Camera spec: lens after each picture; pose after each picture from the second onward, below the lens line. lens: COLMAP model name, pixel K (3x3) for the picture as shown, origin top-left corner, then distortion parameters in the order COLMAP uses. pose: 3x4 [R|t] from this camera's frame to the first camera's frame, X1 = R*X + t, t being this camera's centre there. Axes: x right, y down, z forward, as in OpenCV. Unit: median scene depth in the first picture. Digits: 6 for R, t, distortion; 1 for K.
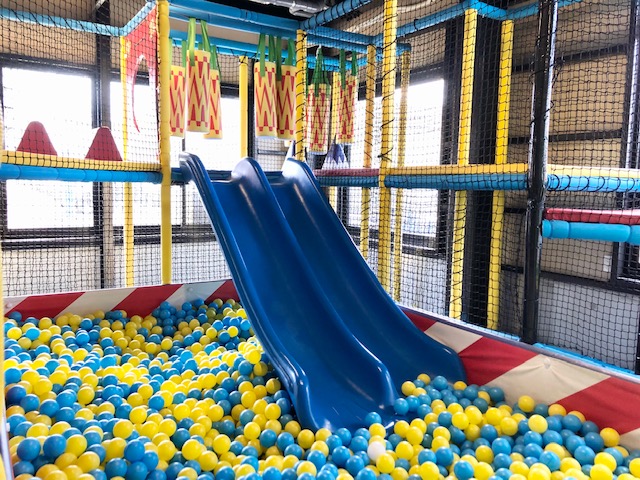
lens RADIAL K [[529.6, 0, 321.2], [0, 529.6, 226.7], [0, 0, 1]] dist [0.005774, 0.001741]
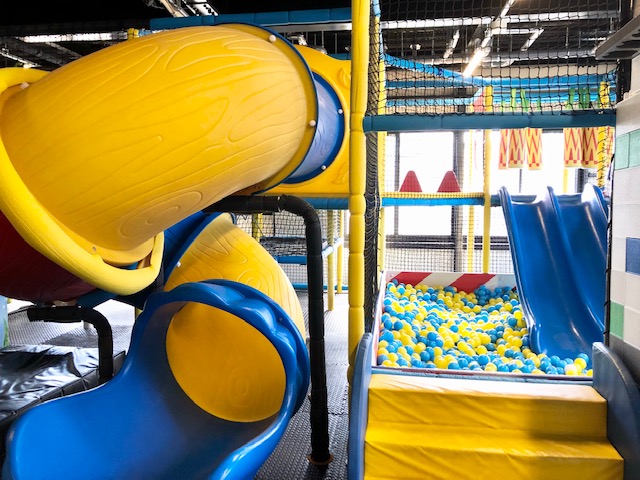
lens RADIAL K [[529.6, 0, 321.2], [0, 529.6, 226.7], [0, 0, 1]] dist [0.005774, 0.001741]
pose [[0.758007, 0.009851, -0.652172, 0.331900], [-0.030395, 0.999333, -0.020232, 0.020536], [0.651538, 0.035159, 0.757801, -0.436680]]
